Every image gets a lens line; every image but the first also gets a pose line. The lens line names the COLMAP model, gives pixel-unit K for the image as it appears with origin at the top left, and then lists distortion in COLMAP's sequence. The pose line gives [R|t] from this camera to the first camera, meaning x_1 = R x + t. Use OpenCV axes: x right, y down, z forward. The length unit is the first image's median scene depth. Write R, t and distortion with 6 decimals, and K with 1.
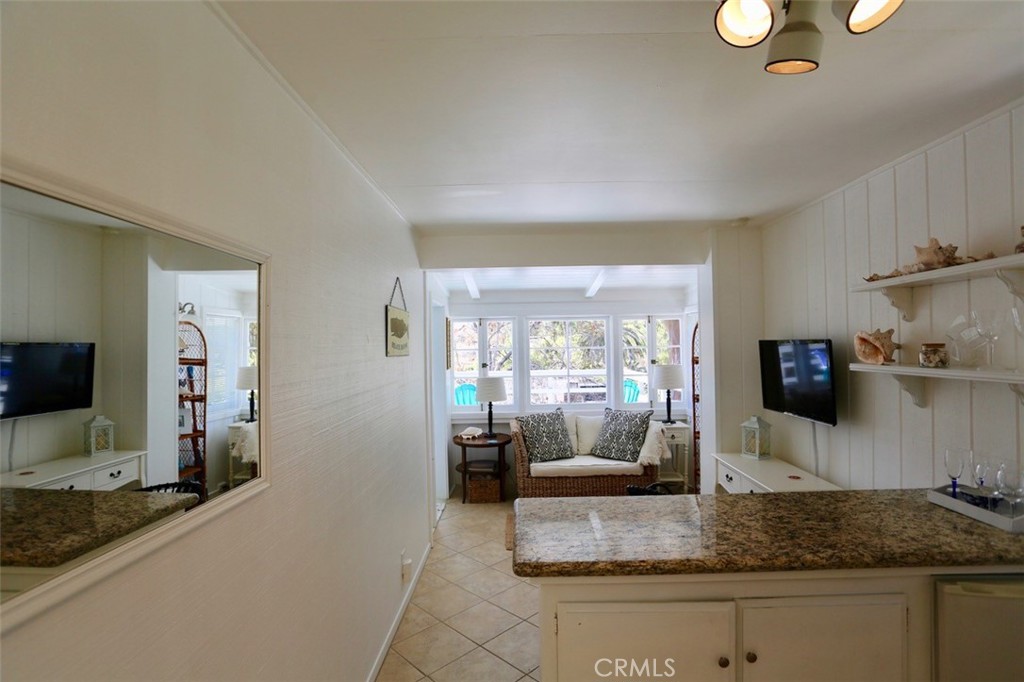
lens RADIAL K [[497.6, 0, 512.0], [0, 497.6, 341.0], [0, 0, 1]] dist [-0.074914, 0.034238]
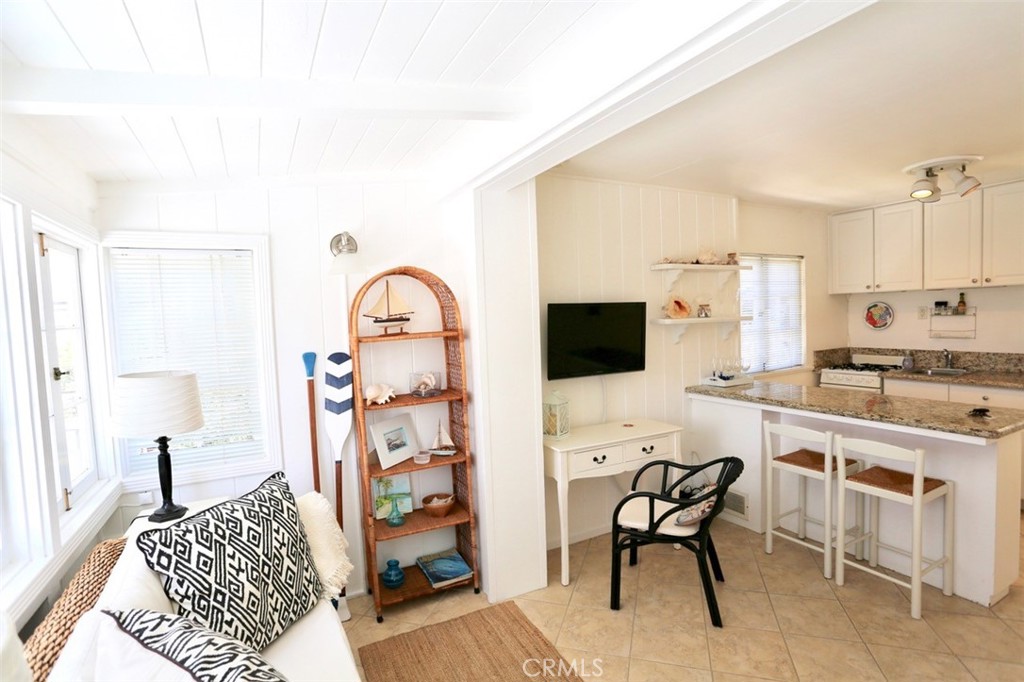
lens RADIAL K [[497.6, 0, 512.0], [0, 497.6, 341.0], [0, 0, 1]] dist [-0.074914, 0.034238]
pose [[-0.467822, -0.012372, 0.883736, -0.195599], [0.035687, 0.998822, 0.032875, 0.025547], [-0.883102, 0.046918, -0.466830, 1.146901]]
